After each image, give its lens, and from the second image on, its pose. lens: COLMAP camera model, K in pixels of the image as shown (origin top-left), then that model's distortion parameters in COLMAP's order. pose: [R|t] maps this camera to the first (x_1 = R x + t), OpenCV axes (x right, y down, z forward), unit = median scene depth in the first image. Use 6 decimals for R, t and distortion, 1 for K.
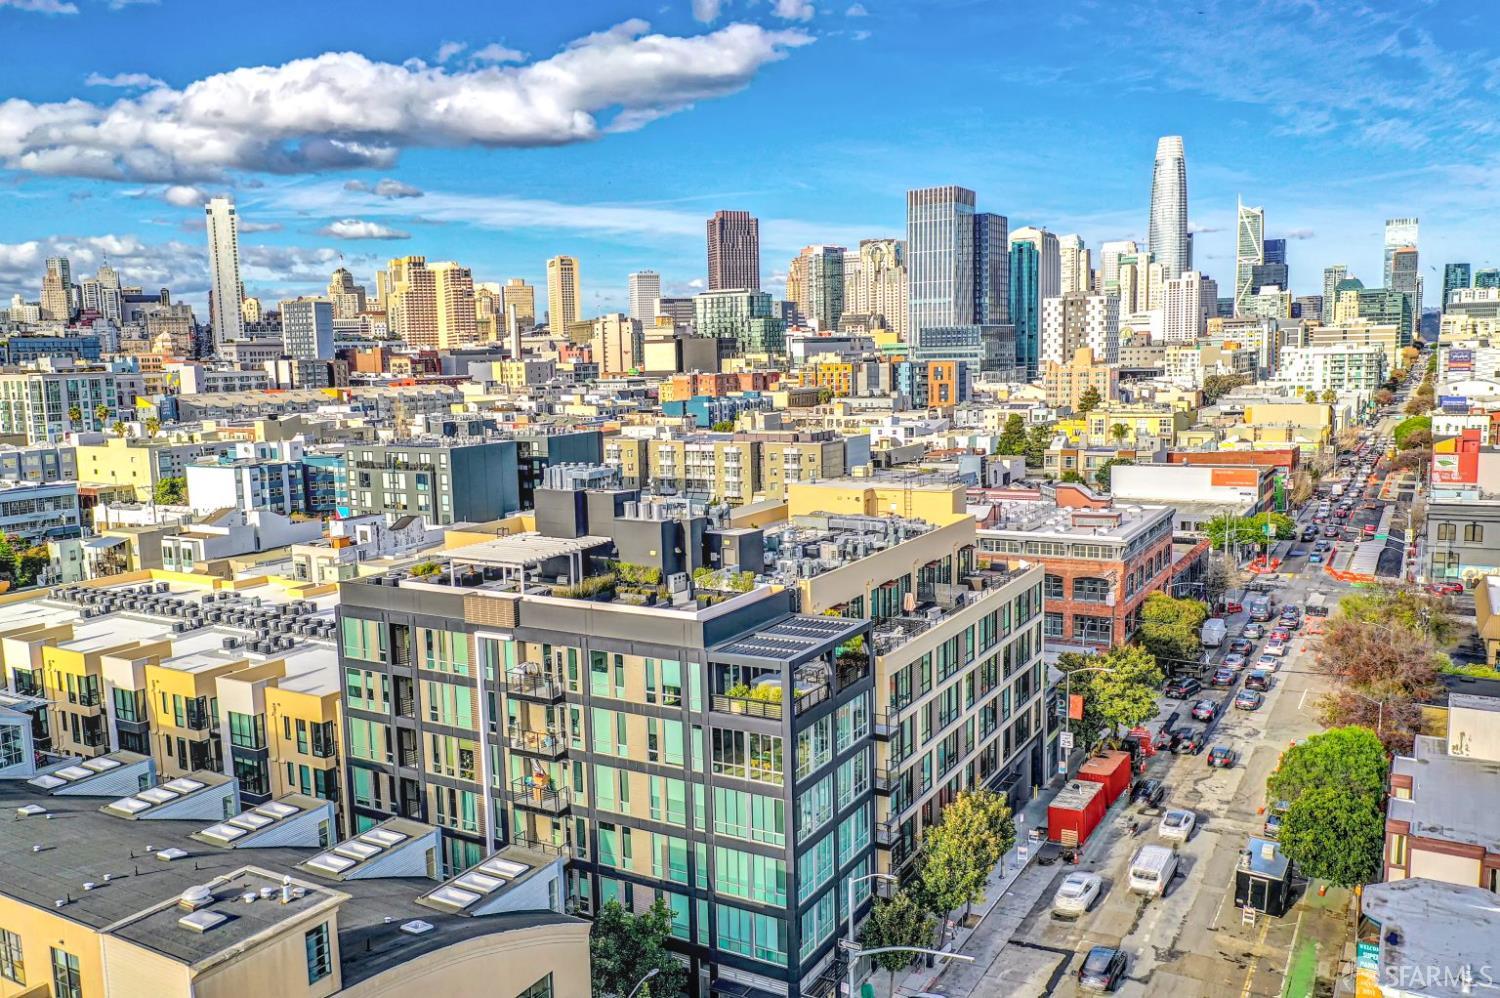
lens RADIAL K [[1191.7, 0, 749.9], [0, 1191.7, 544.0], [0, 0, 1]] dist [0.000150, 0.004084]
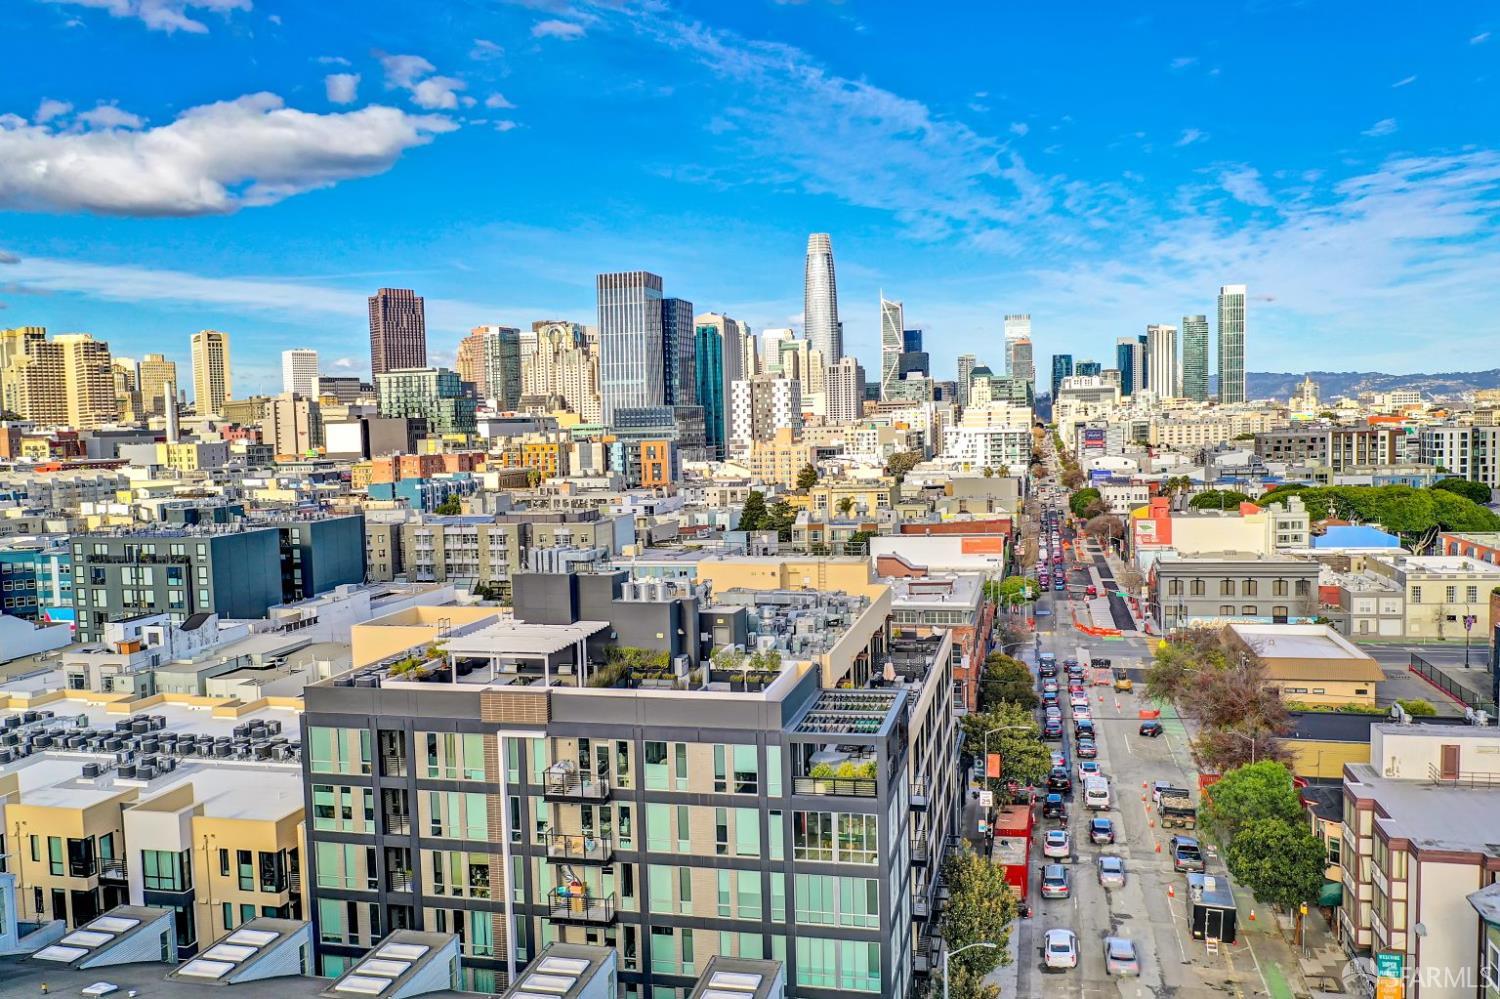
lens RADIAL K [[1202.5, 0, 750.0], [0, 1202.5, 499.5], [0, 0, 1]] dist [-0.009751, 0.003561]
pose [[0.959427, -0.017602, 0.281407, -0.036539], [0.046766, 0.994160, -0.097260, -0.000498], [-0.278051, 0.106474, 0.954647, 0.005210]]
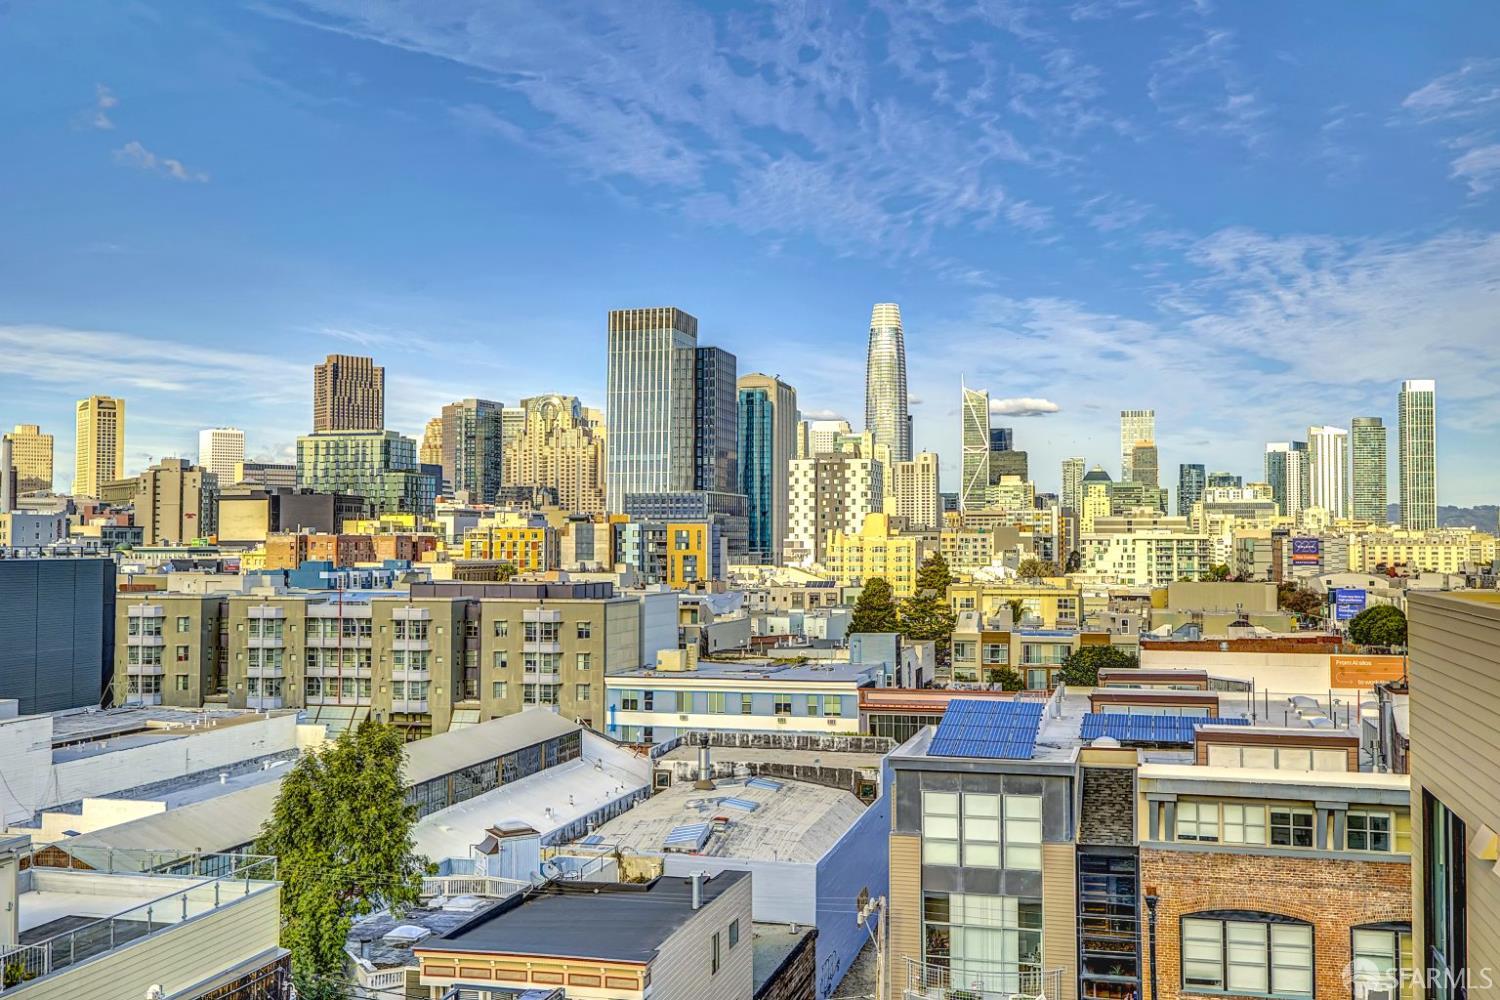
lens RADIAL K [[1437.0, 0, 750.0], [0, 1437.0, 500.0], [0, 0, 1]] dist [0.044816, 0.007666]
pose [[0.964258, 0.036645, 0.262421, -0.014913], [0.016502, 0.980162, -0.197509, -0.002692], [-0.264452, 0.194780, 0.944524, 0.159532]]
